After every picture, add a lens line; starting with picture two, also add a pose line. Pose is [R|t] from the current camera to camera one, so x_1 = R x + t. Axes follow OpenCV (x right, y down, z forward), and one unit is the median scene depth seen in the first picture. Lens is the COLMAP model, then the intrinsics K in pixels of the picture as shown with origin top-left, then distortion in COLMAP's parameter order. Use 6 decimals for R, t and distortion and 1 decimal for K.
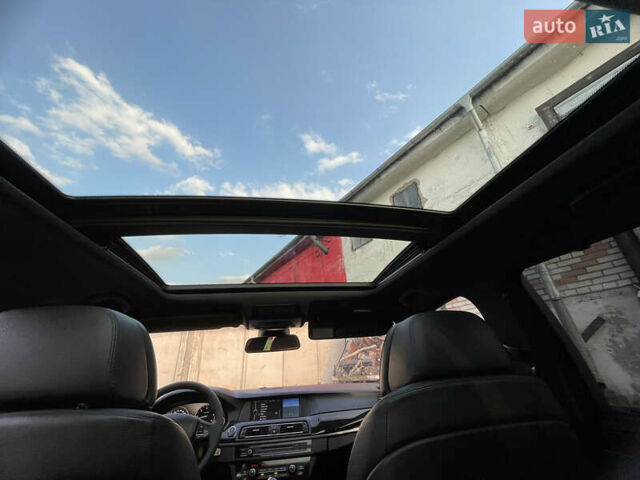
lens RADIAL K [[259.4, 0, 317.8], [0, 259.4, 238.7], [0, 0, 1]] dist [0.000662, 0.000402]
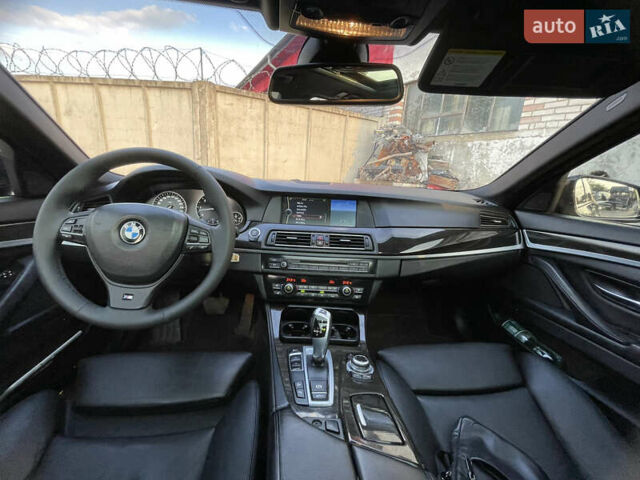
lens RADIAL K [[259.4, 0, 320.3], [0, 259.4, 239.8], [0, 0, 1]] dist [0.000662, 0.000402]
pose [[0.992617, 0.120014, -0.017558, -0.141557], [-0.078154, 0.743557, 0.664090, 0.283128], [0.092755, -0.657815, 0.747447, 0.477168]]
